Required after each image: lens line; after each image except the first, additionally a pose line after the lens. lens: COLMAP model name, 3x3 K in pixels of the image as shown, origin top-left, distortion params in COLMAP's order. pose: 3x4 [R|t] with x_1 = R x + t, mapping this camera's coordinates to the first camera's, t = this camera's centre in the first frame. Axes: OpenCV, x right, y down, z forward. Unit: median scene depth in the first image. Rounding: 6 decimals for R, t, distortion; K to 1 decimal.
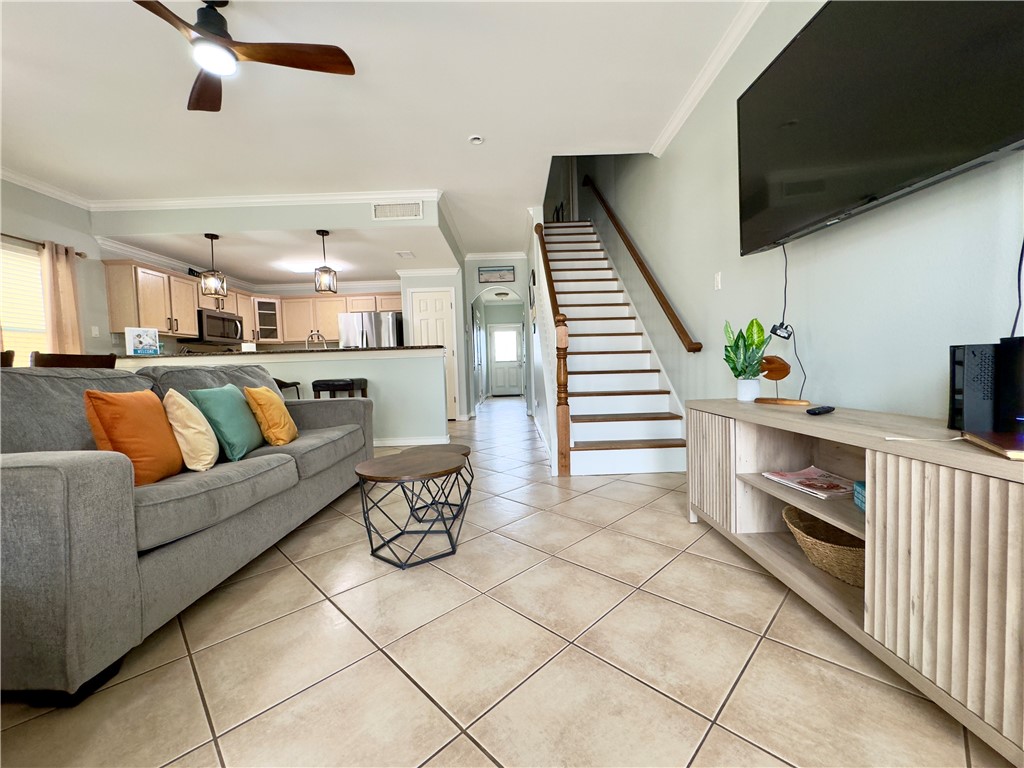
lens RADIAL K [[409.8, 0, 511.7], [0, 409.8, 385.1], [0, 0, 1]] dist [-0.001723, 0.000362]
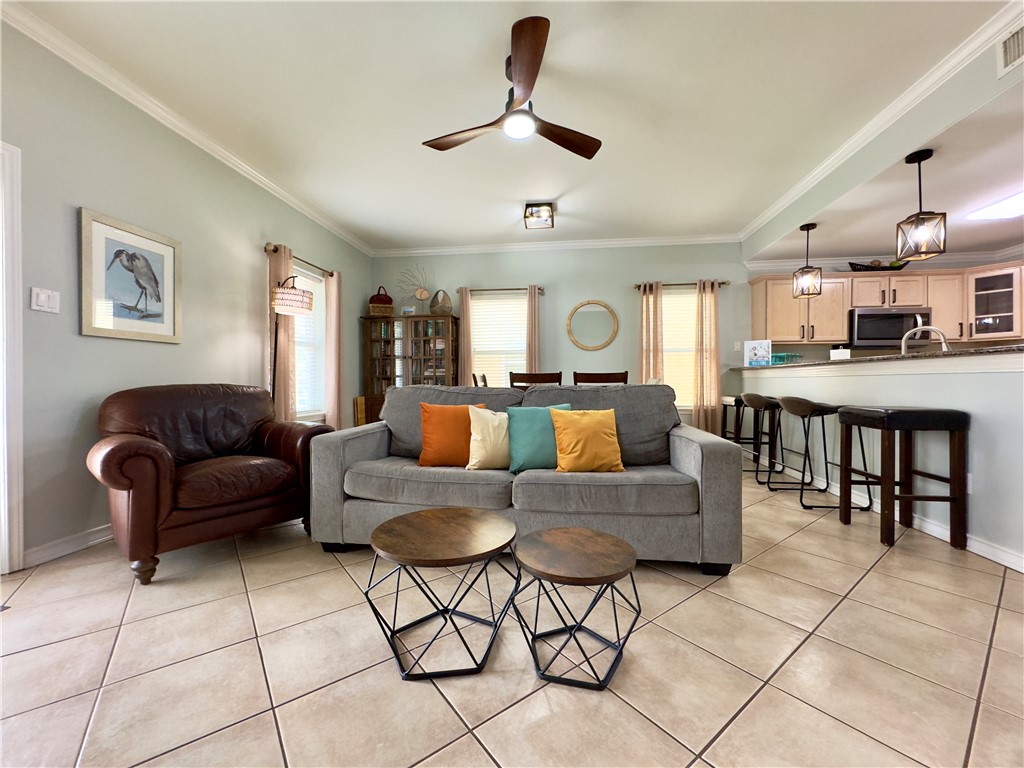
lens RADIAL K [[409.8, 0, 513.0], [0, 409.8, 385.1], [0, 0, 1]] dist [-0.001723, 0.000362]
pose [[-0.126051, 0.039970, -0.991218, 0.210427], [-0.037186, 0.998295, 0.044985, -0.050515], [0.991327, 0.042530, -0.124350, 0.521978]]
